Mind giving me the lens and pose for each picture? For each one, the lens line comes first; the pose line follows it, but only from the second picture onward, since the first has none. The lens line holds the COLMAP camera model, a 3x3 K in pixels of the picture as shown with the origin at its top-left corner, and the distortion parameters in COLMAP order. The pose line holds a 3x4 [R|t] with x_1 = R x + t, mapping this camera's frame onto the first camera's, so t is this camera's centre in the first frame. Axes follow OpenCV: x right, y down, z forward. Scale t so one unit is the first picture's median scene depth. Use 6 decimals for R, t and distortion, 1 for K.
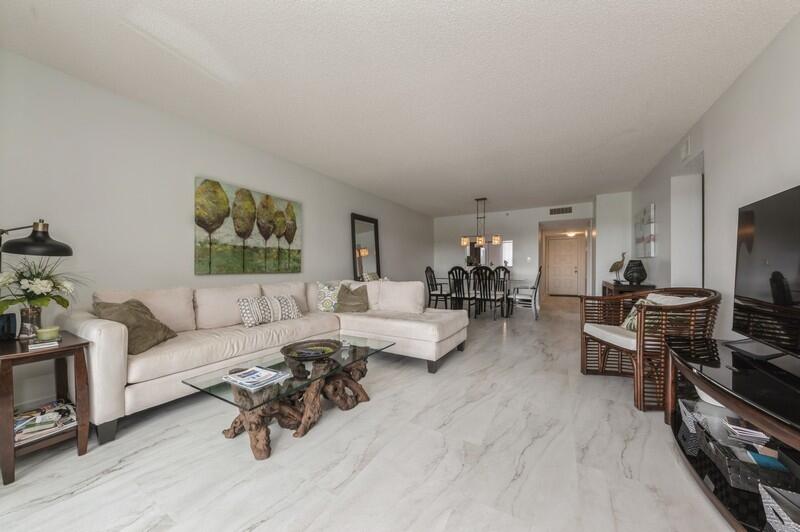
lens RADIAL K [[276.2, 0, 400.5], [0, 276.2, 267.9], [0, 0, 1]] dist [-0.000230, -0.000195]
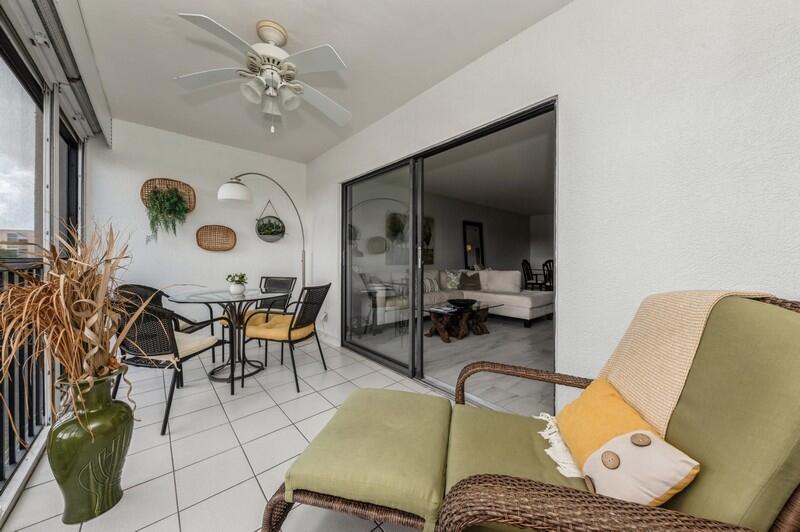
lens RADIAL K [[282.6, 0, 399.2], [0, 282.6, 258.5], [0, 0, 1]] dist [-0.000165, -0.000044]
pose [[0.949793, -0.002009, -0.312871, -0.058345], [-0.000058, 0.999978, -0.006596, -0.004040], [0.312878, 0.006283, 0.949773, -0.600377]]
